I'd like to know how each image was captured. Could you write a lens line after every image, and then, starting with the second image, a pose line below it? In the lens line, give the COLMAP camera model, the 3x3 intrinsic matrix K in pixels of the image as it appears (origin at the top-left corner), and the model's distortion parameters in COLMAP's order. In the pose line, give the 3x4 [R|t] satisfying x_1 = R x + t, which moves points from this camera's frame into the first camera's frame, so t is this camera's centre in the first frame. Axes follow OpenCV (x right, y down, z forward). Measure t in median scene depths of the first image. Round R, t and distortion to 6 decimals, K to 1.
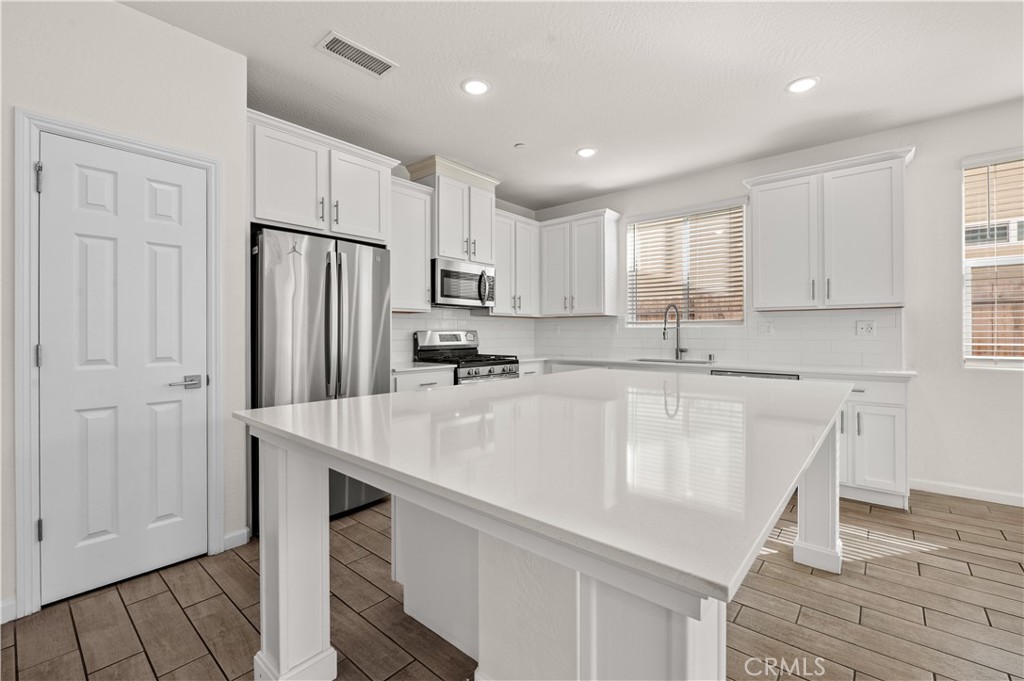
lens RADIAL K [[439.5, 0, 509.8], [0, 439.5, 331.4], [0, 0, 1]] dist [0.000822, 0.000048]
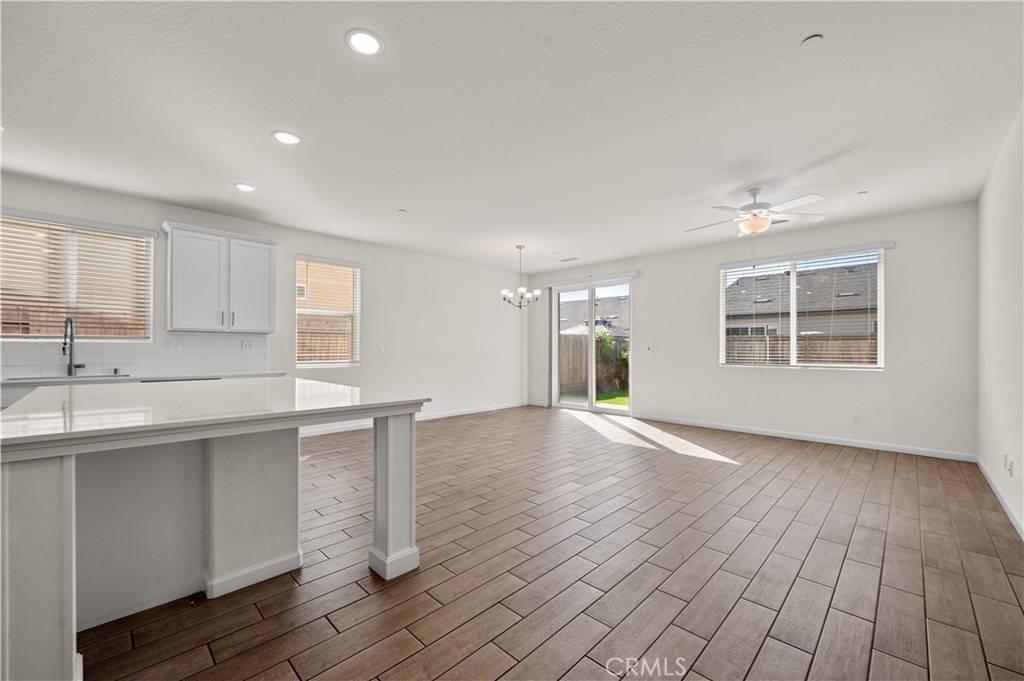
lens RADIAL K [[409.7, 0, 509.7], [0, 409.7, 351.3], [0, 0, 1]] dist [-0.000033, -0.000003]
pose [[0.058253, 0.003703, 0.998295, -0.486671], [0.001958, 0.999991, -0.003823, 0.016732], [-0.998300, 0.002178, 0.058245, -0.009047]]
